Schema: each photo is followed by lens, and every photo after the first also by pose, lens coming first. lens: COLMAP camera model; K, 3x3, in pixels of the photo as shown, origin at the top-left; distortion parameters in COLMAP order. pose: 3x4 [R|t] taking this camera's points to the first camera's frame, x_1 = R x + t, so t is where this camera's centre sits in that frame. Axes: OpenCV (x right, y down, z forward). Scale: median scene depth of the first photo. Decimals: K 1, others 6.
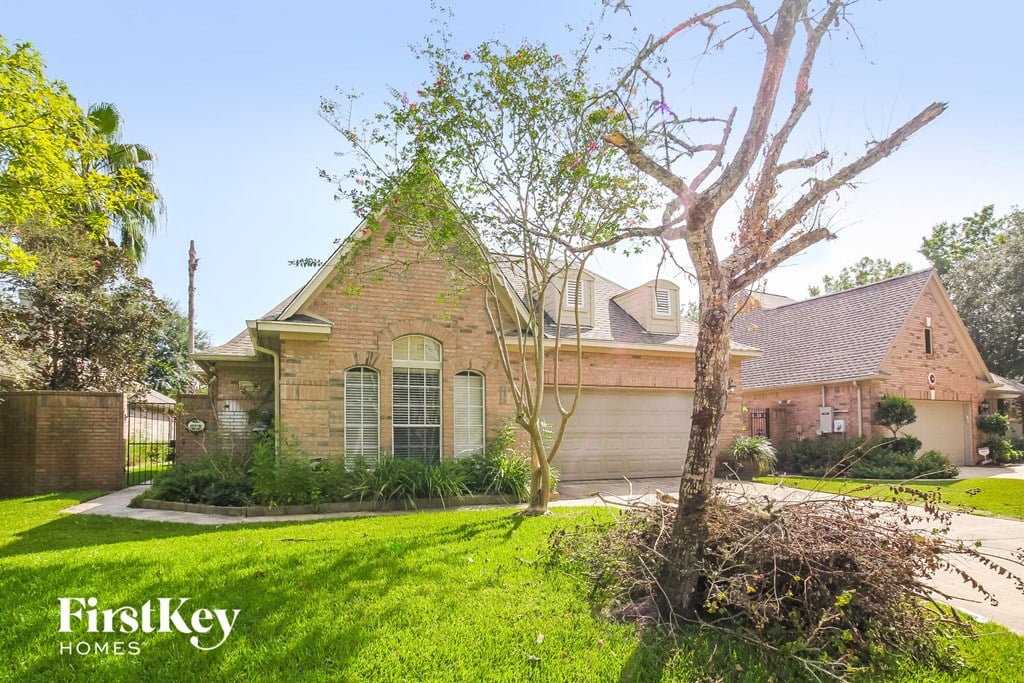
lens RADIAL K [[542.0, 0, 509.3], [0, 542.0, 359.4], [0, 0, 1]] dist [-0.048385, 0.037567]
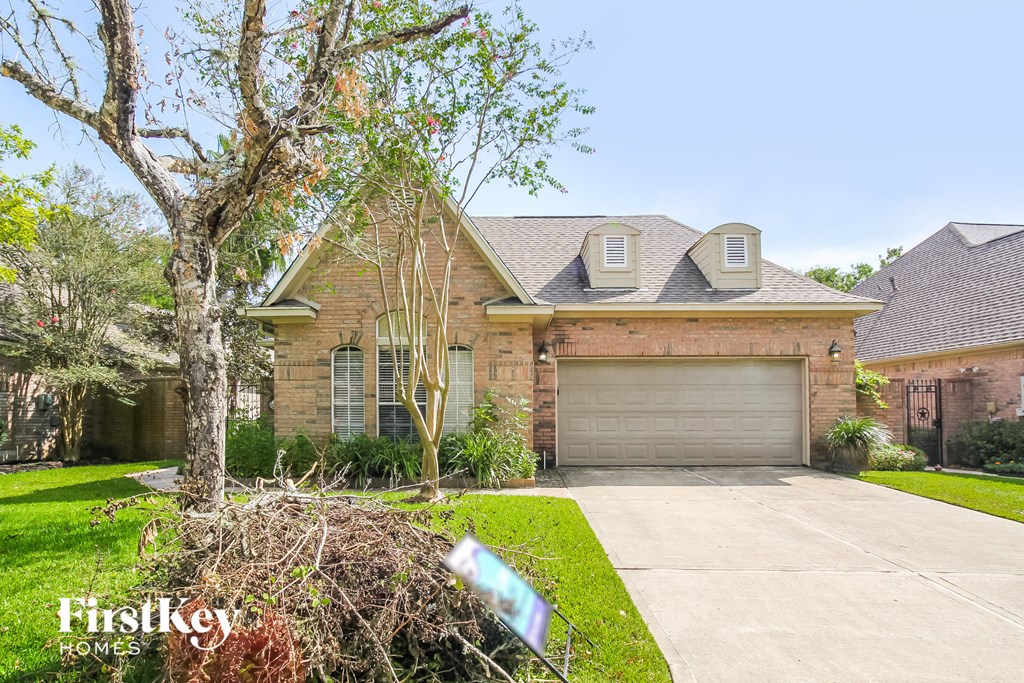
lens RADIAL K [[542.0, 0, 509.3], [0, 542.0, 359.4], [0, 0, 1]] dist [-0.048385, 0.037567]
pose [[0.924875, -0.034441, -0.378709, 0.362694], [0.049153, 0.998363, 0.029246, 0.022223], [0.377082, -0.045663, 0.925054, 0.161697]]
